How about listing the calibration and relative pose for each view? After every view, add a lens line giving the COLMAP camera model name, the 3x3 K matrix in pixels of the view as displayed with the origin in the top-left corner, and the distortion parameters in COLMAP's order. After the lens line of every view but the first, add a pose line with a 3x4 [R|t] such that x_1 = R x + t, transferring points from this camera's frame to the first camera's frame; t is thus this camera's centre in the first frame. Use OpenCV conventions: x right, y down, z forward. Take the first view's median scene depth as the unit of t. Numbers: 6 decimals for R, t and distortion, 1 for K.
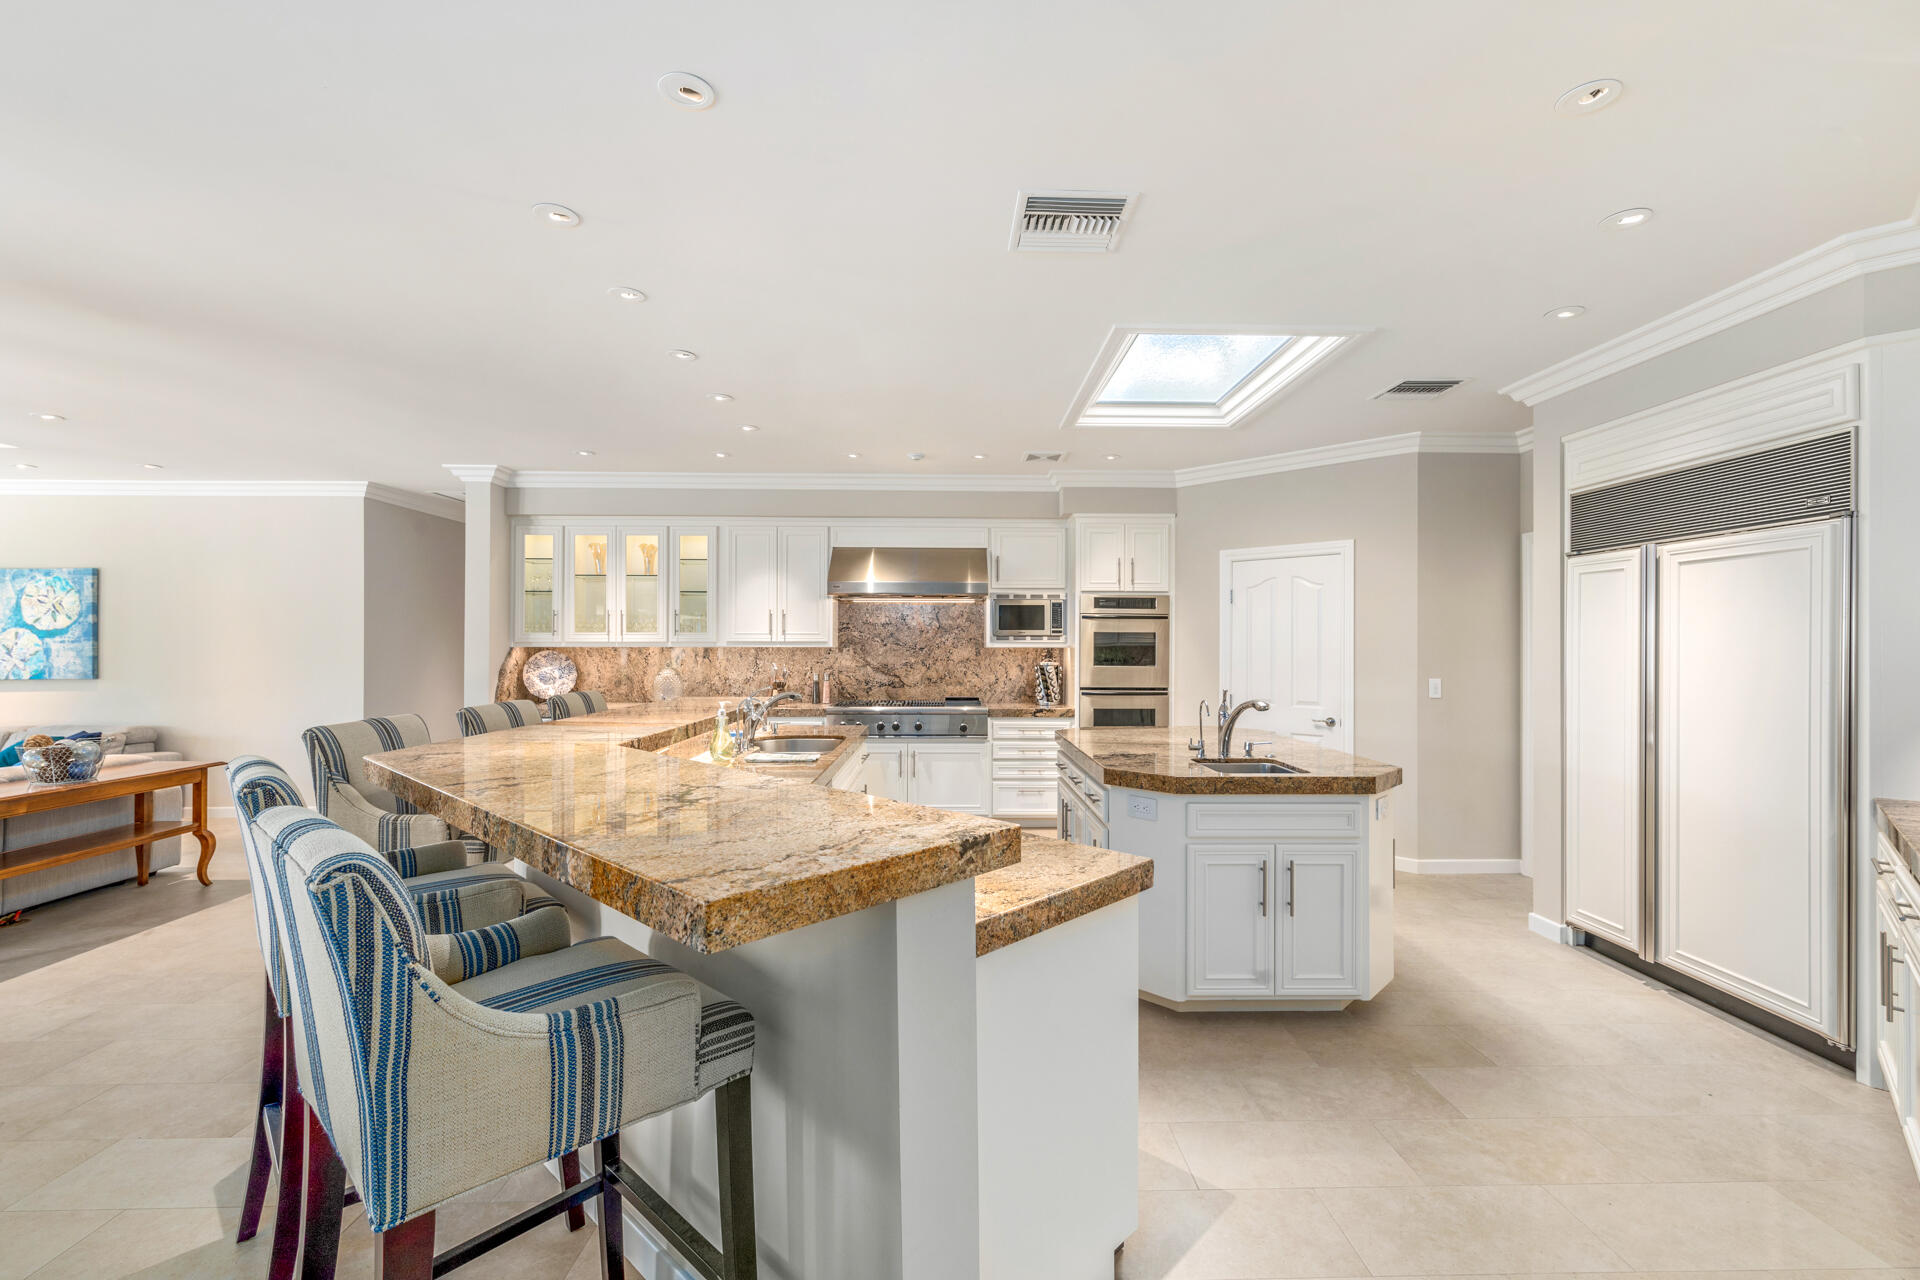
lens RADIAL K [[840.1, 0, 956.1], [0, 840.1, 642.7], [0, 0, 1]] dist [0.007386, -0.000468]
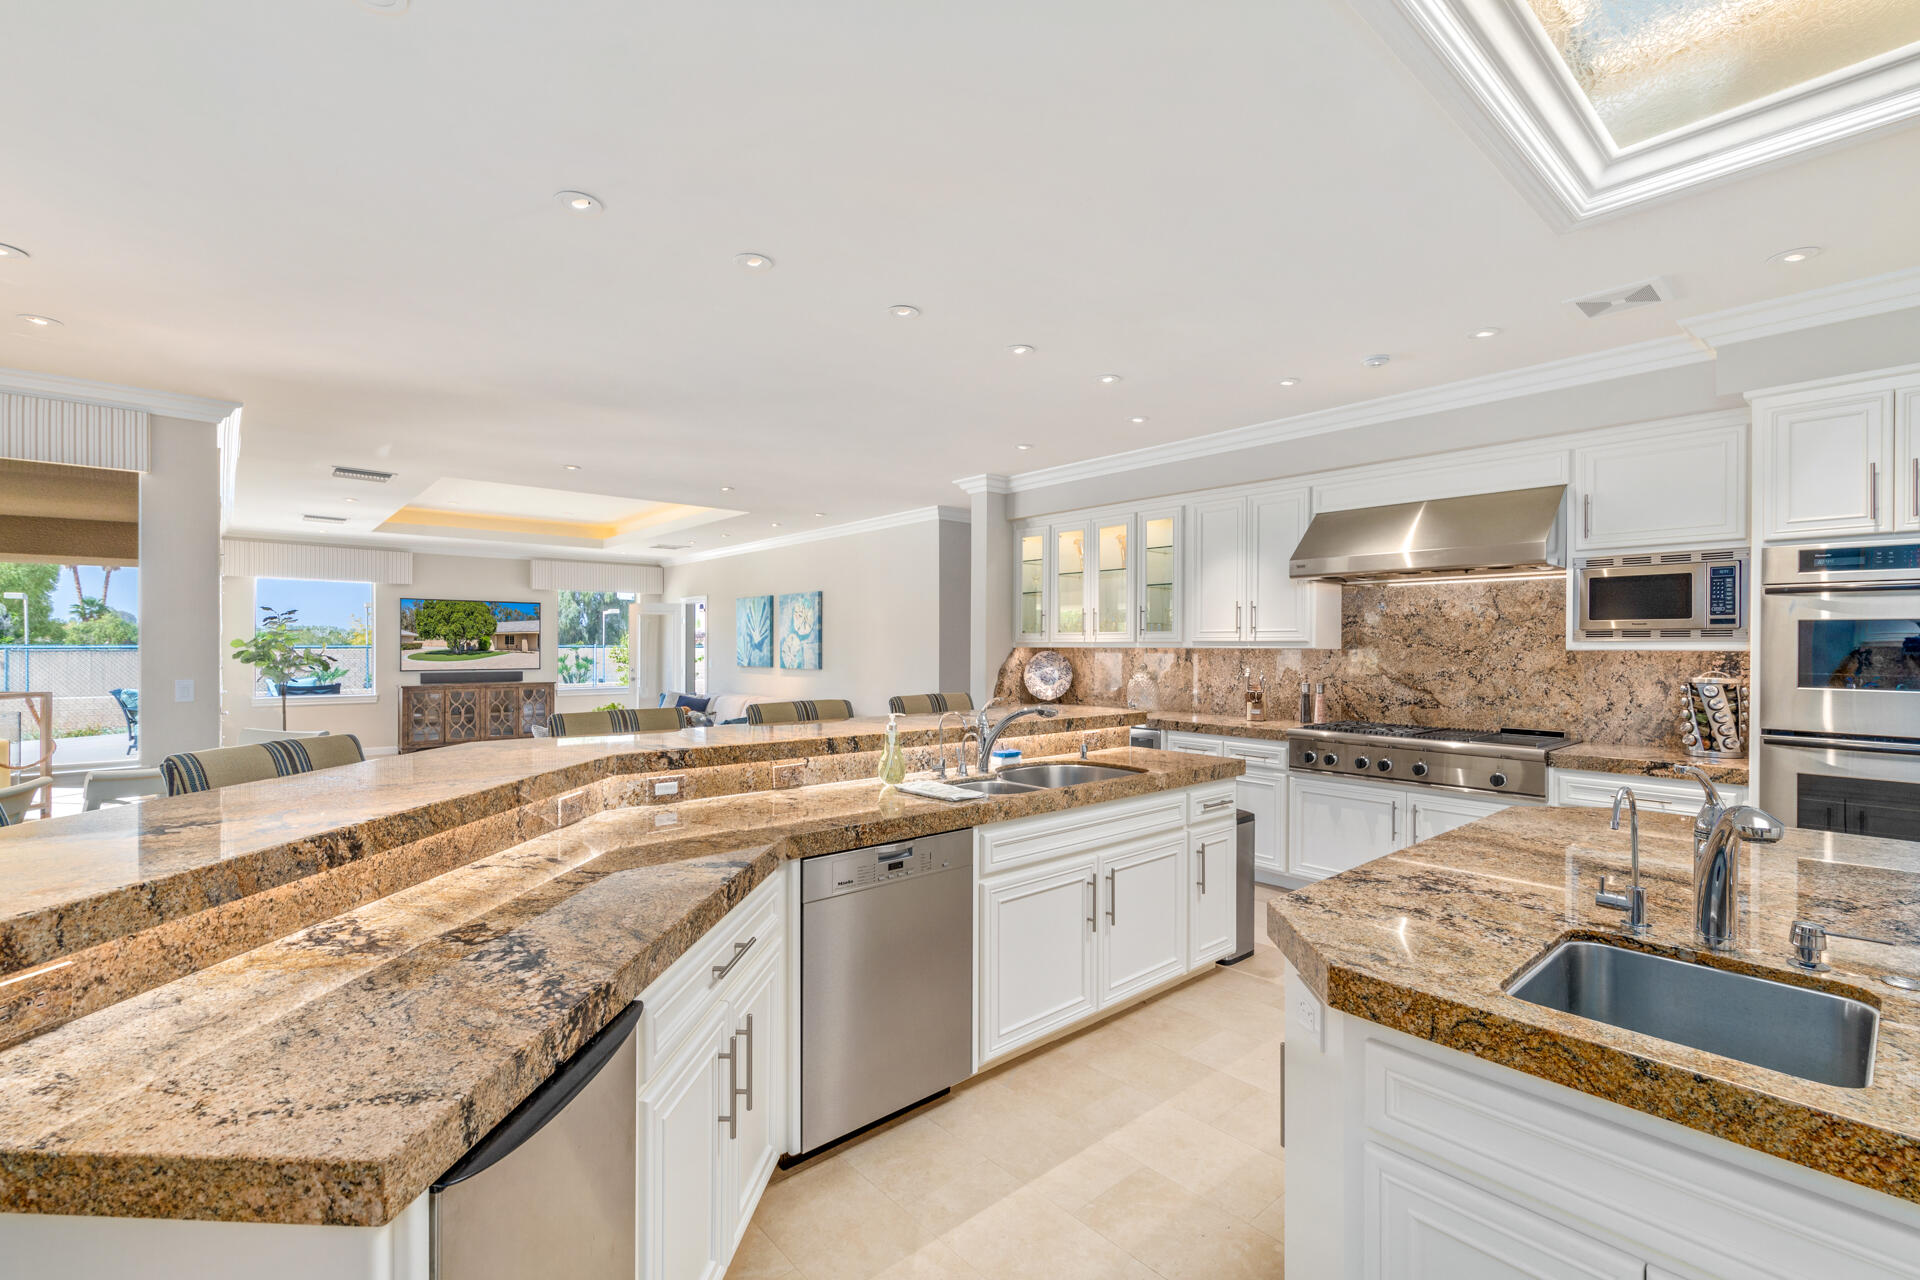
lens RADIAL K [[840.1, 0, 961.9], [0, 840.1, 648.4], [0, 0, 1]] dist [0.007386, -0.000468]
pose [[0.642305, 0.003104, -0.766443, 0.218417], [0.001928, 0.999982, 0.005665, 0.000291], [0.766447, -0.005116, 0.642287, 0.280761]]
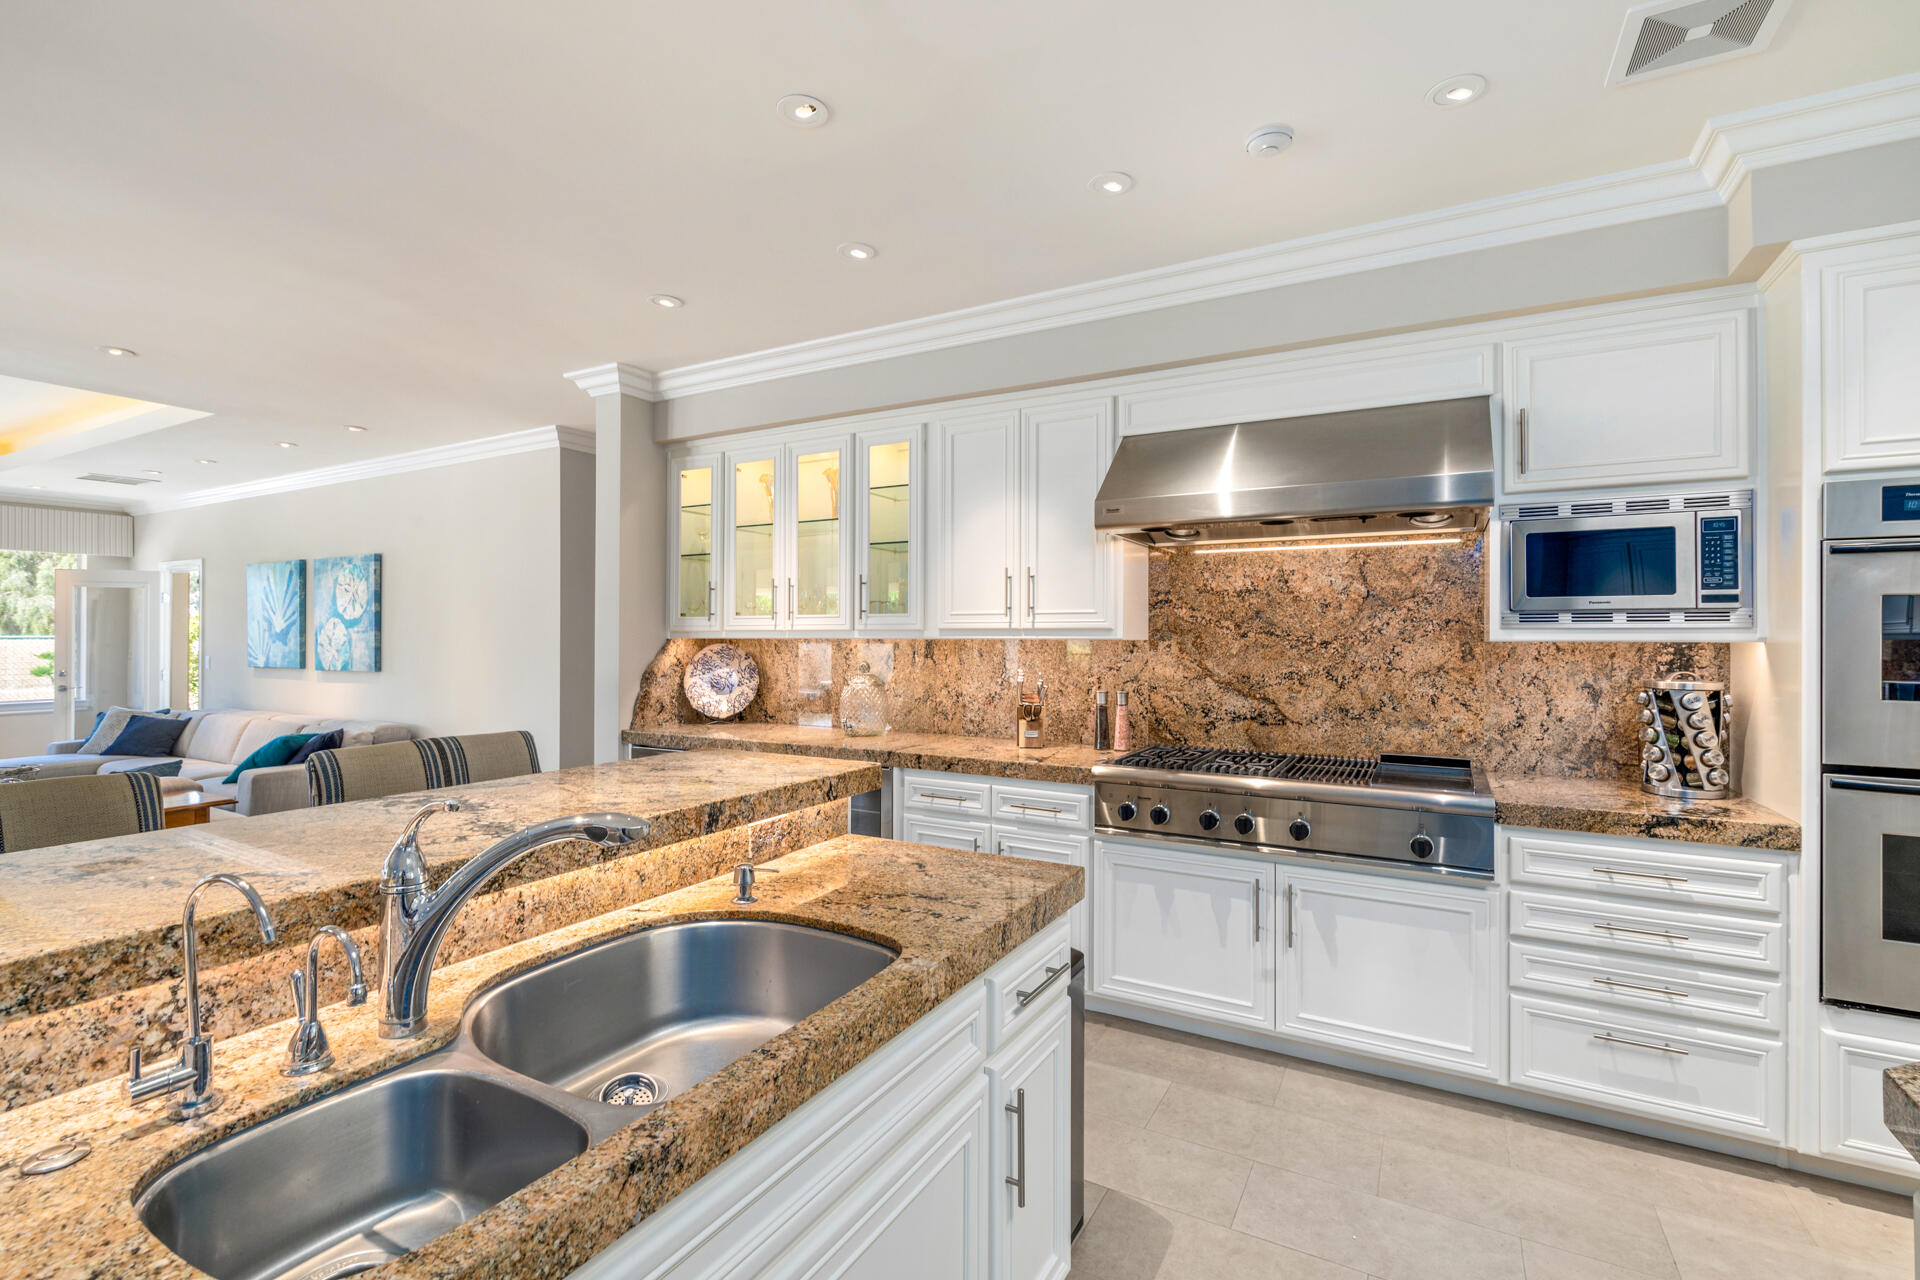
lens RADIAL K [[848.2, 0, 970.0], [0, 848.2, 630.8], [0, 0, 1]] dist [0.001338, -0.000183]
pose [[0.866591, -0.002966, -0.499010, 0.022922], [0.001654, 0.999994, -0.003071, 0.001491], [0.499016, 0.001836, 0.866591, 0.518339]]
